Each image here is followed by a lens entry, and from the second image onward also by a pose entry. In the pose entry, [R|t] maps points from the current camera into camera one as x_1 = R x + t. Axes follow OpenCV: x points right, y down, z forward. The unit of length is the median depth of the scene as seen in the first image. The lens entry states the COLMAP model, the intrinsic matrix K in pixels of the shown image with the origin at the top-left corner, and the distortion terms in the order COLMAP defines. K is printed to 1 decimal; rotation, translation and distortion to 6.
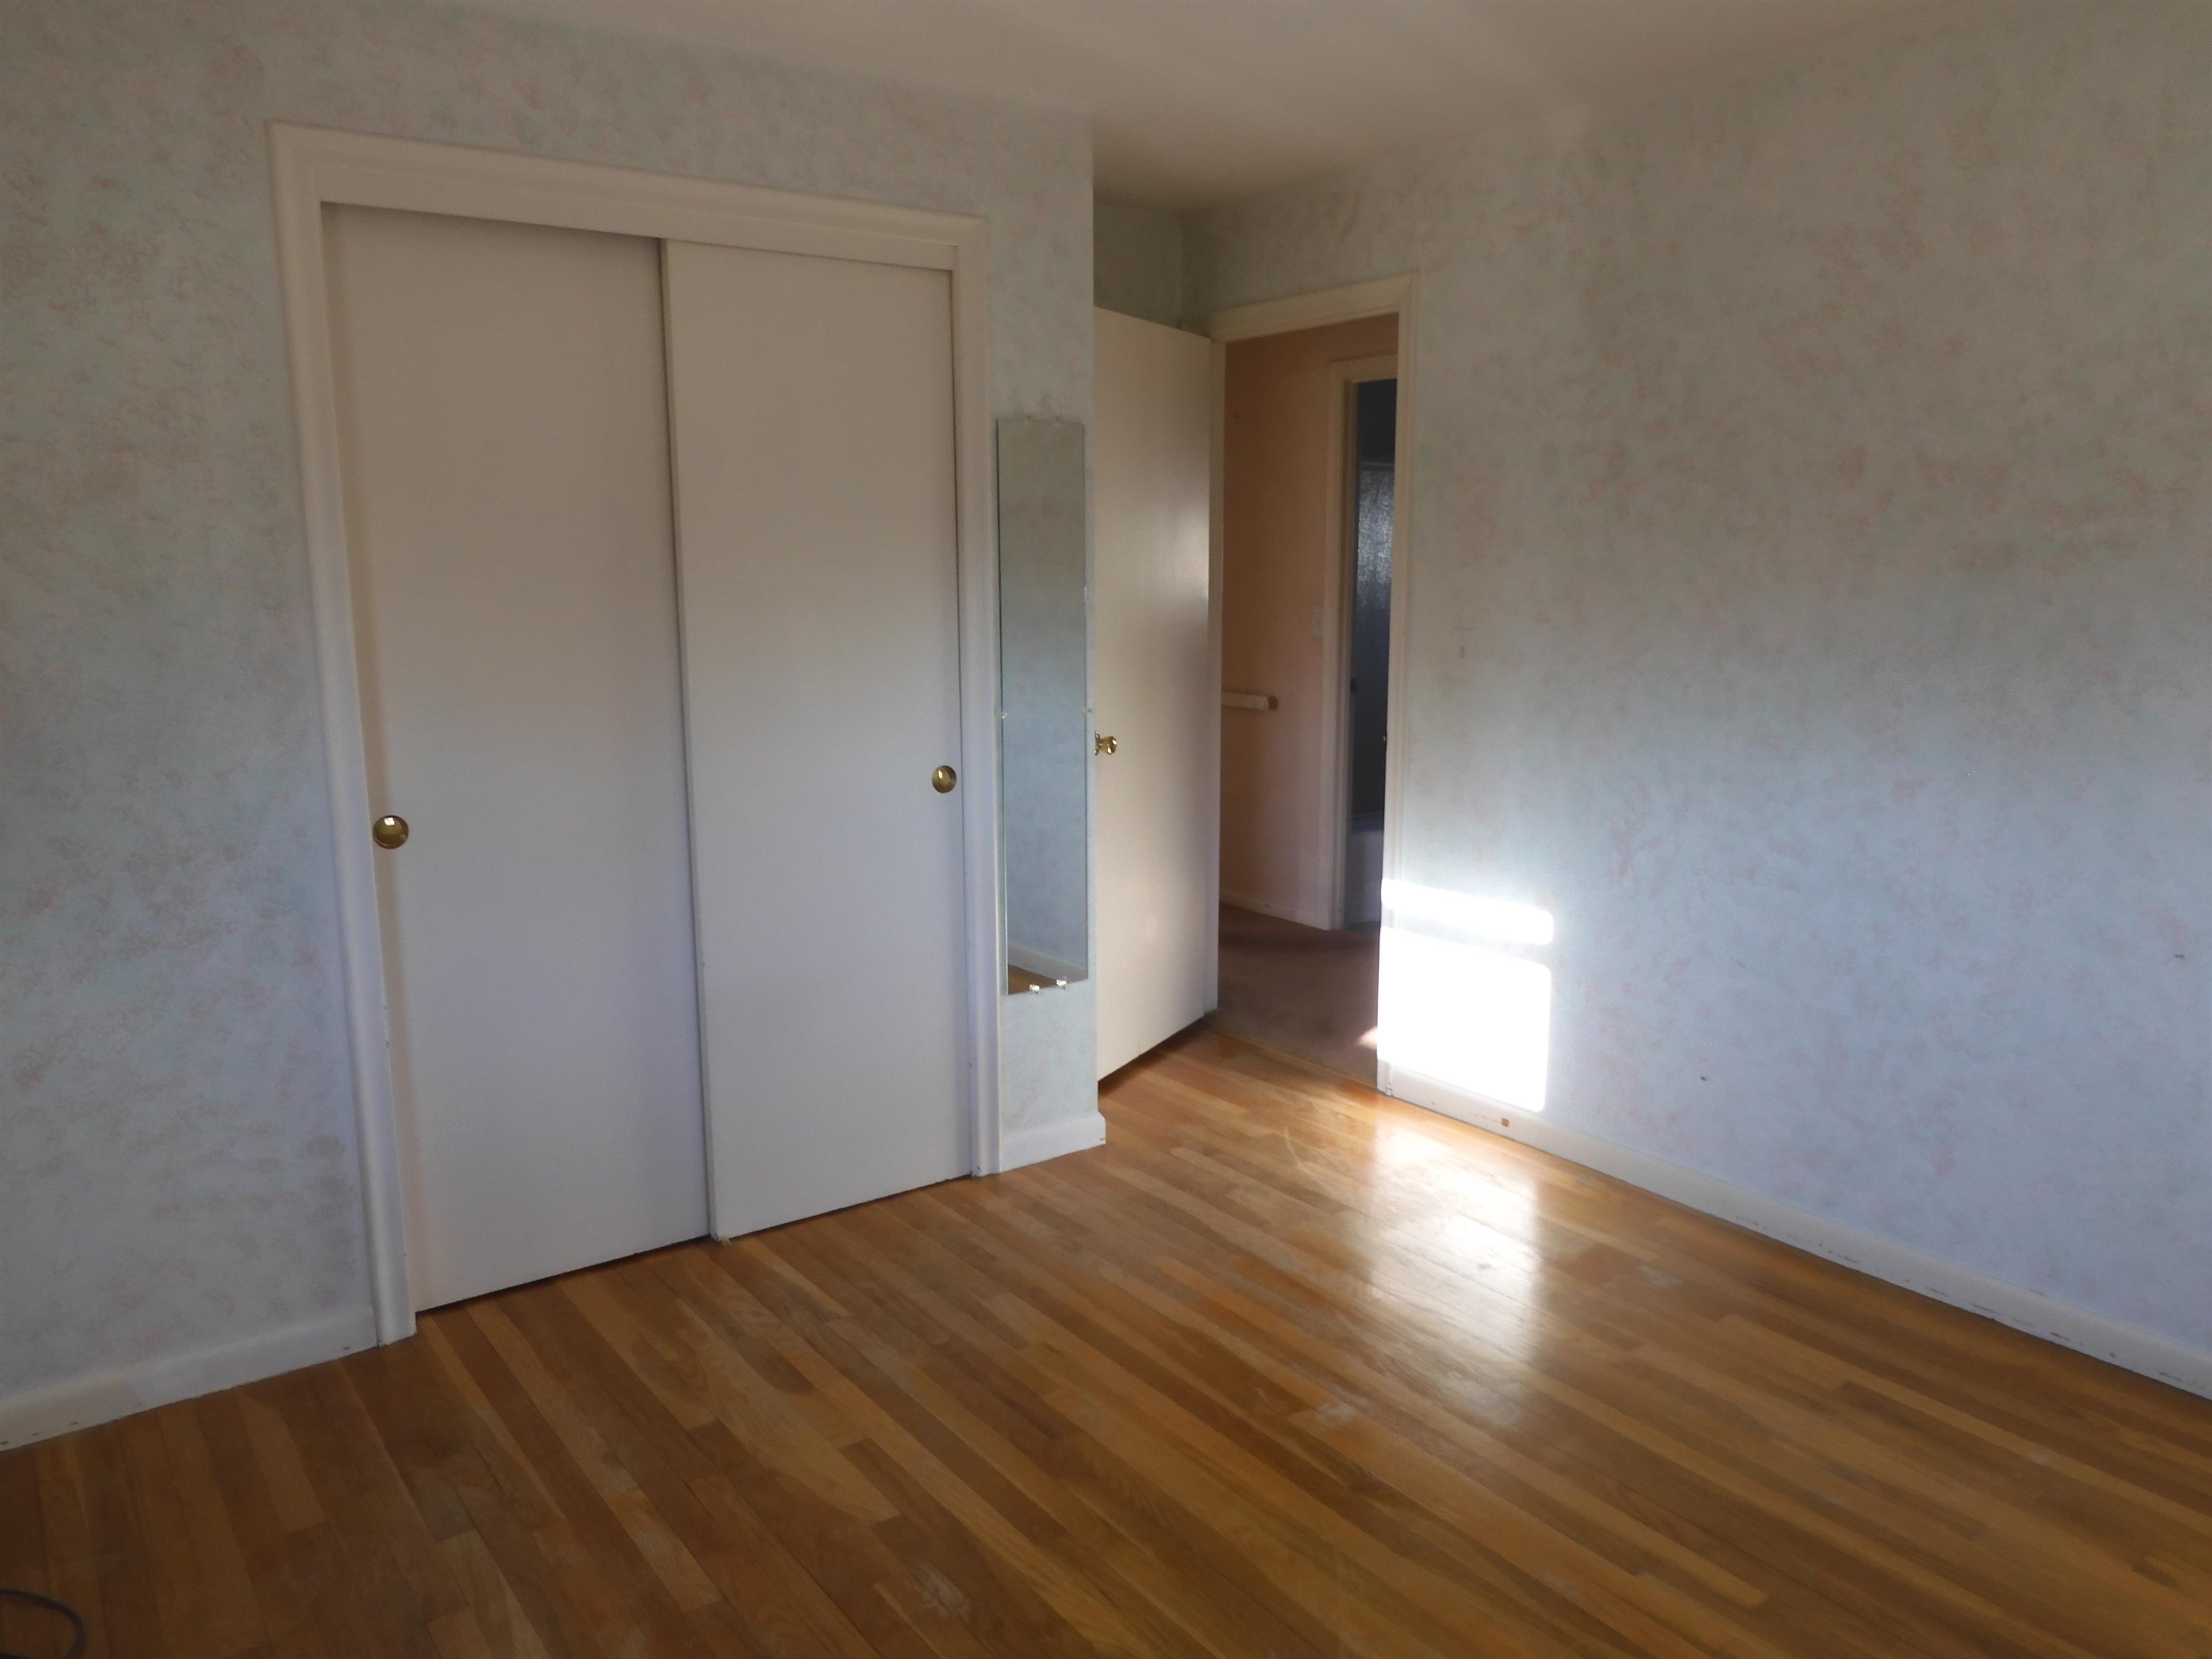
lens RADIAL K [[1583.7, 0, 1108.3], [0, 1583.7, 819.4], [0, 0, 1]] dist [-0.009154, 0.003772]
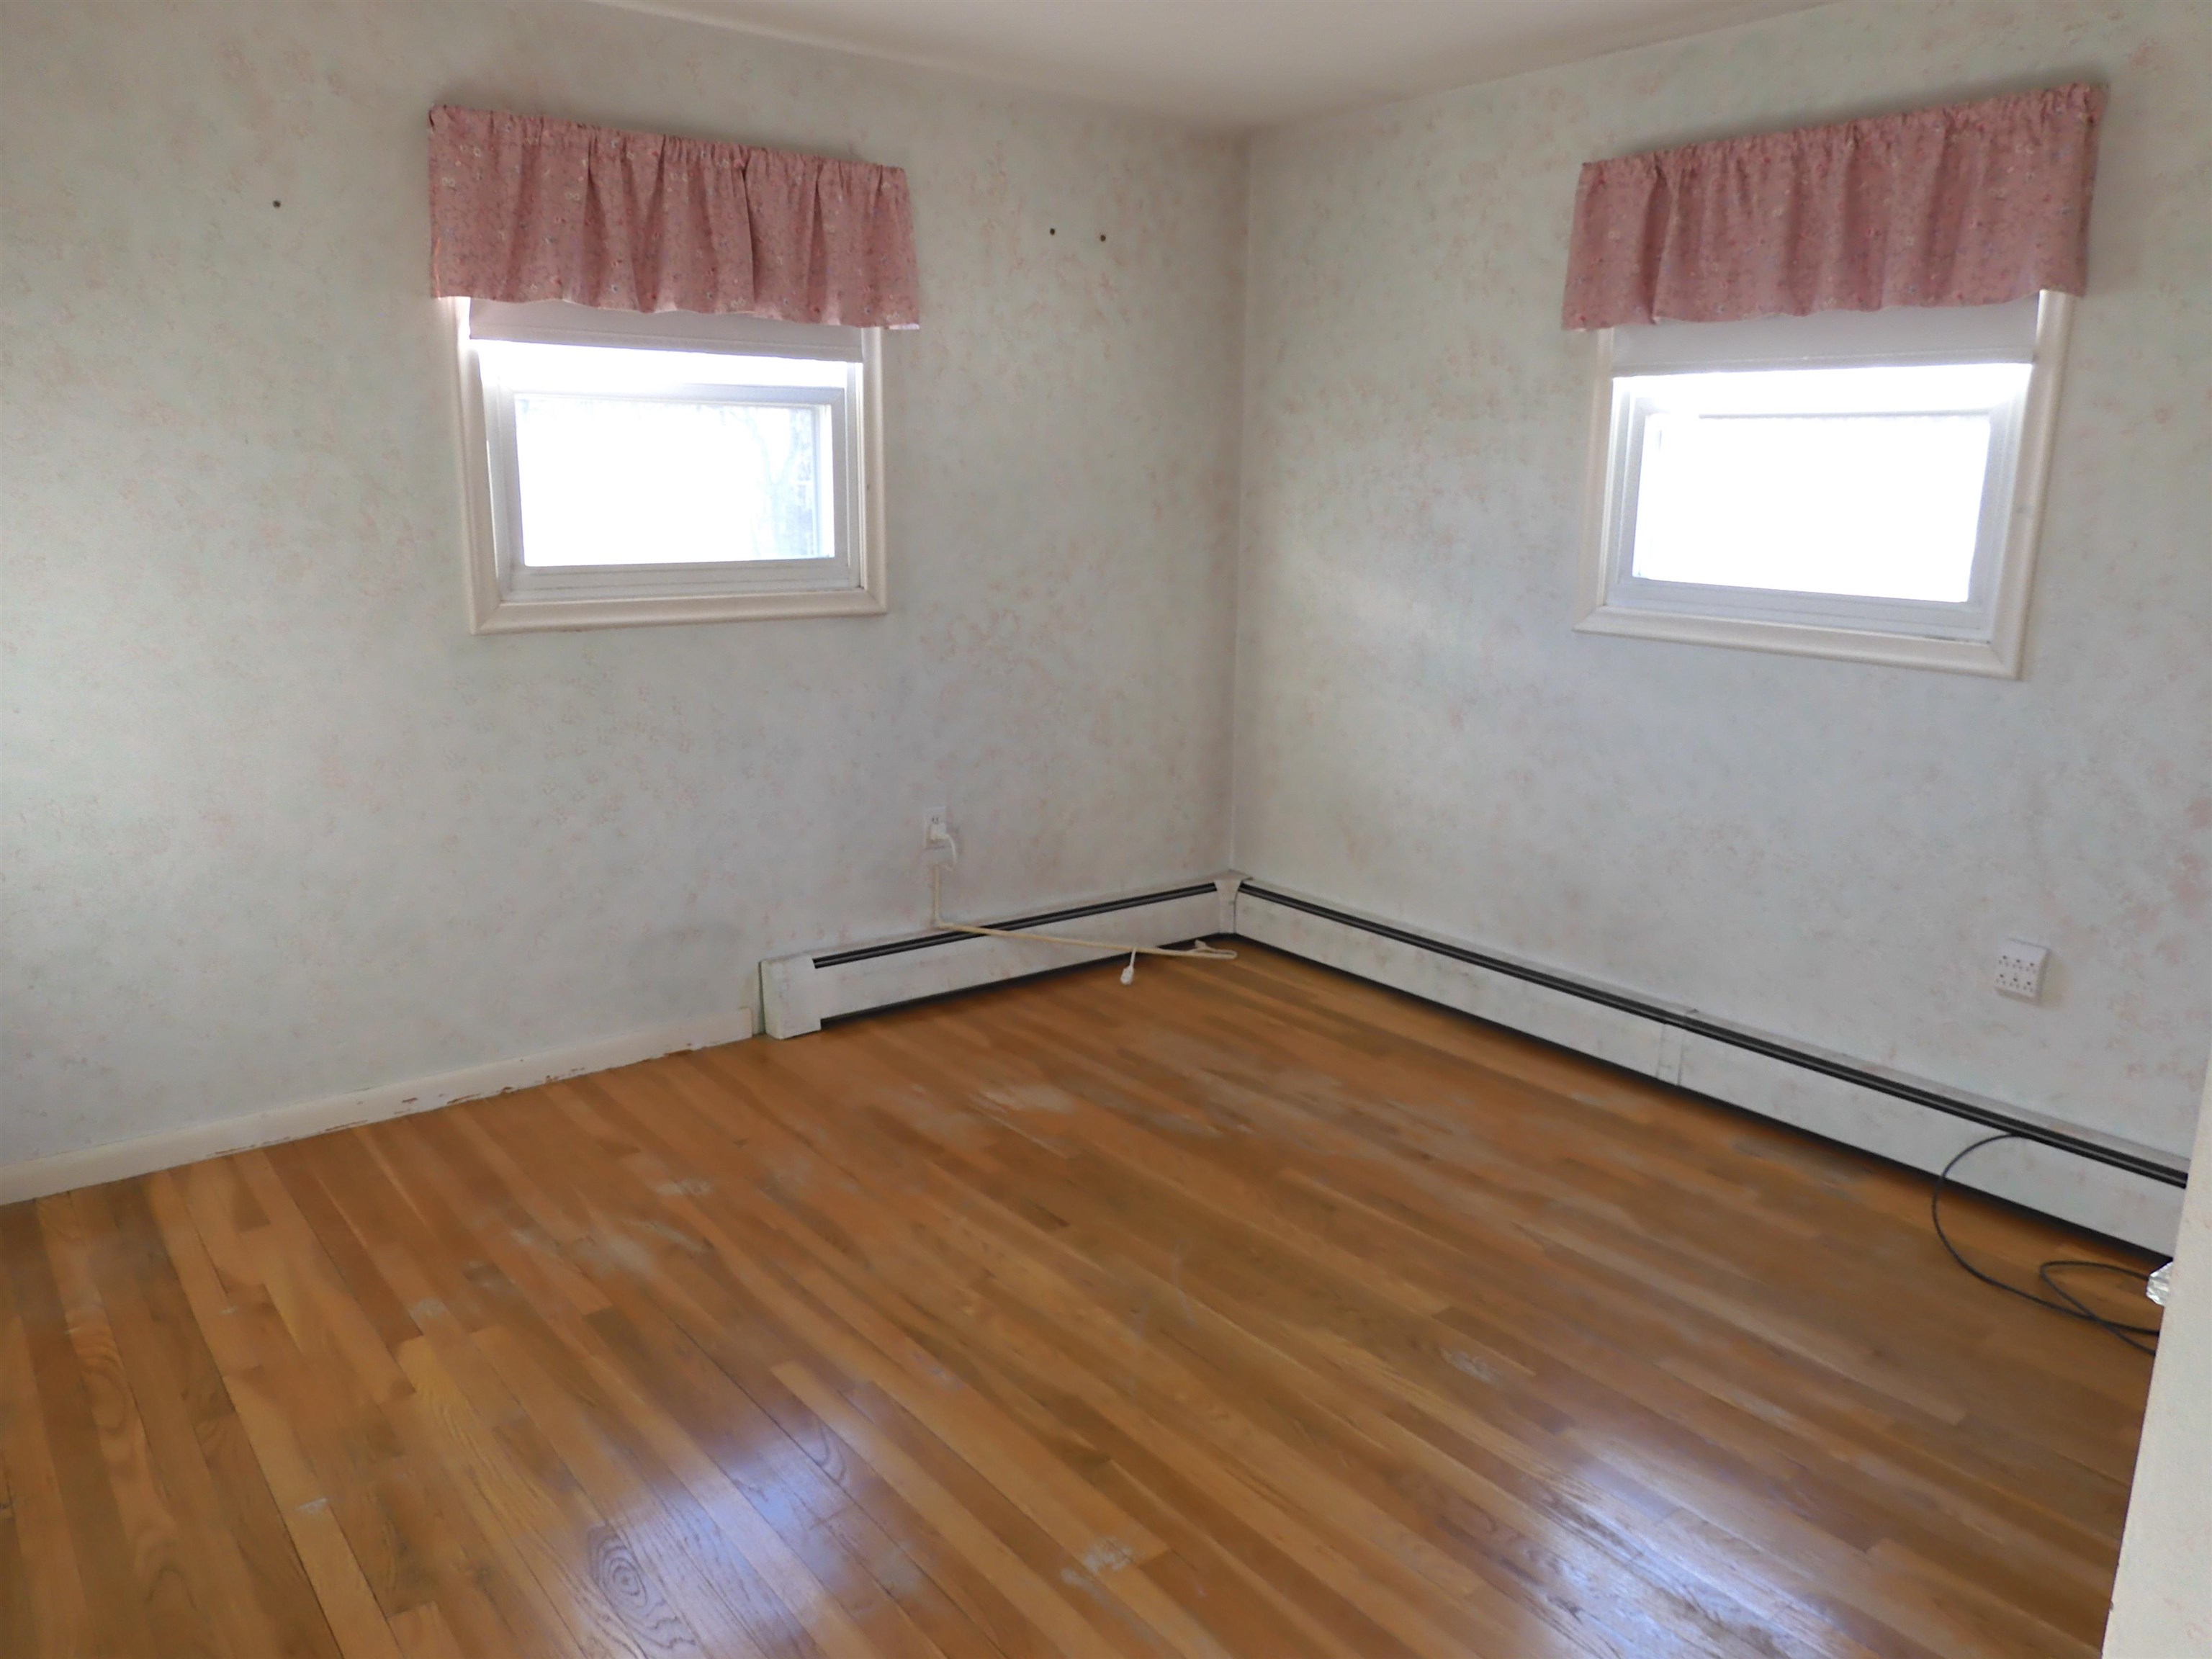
lens RADIAL K [[1583.7, 0, 1108.3], [0, 1583.7, 819.4], [0, 0, 1]] dist [-0.009154, 0.003772]
pose [[-0.999551, -0.005934, -0.029368, 0.185191], [-0.016984, 0.919714, 0.392222, -0.312509], [0.024683, 0.392544, -0.919402, 1.749210]]
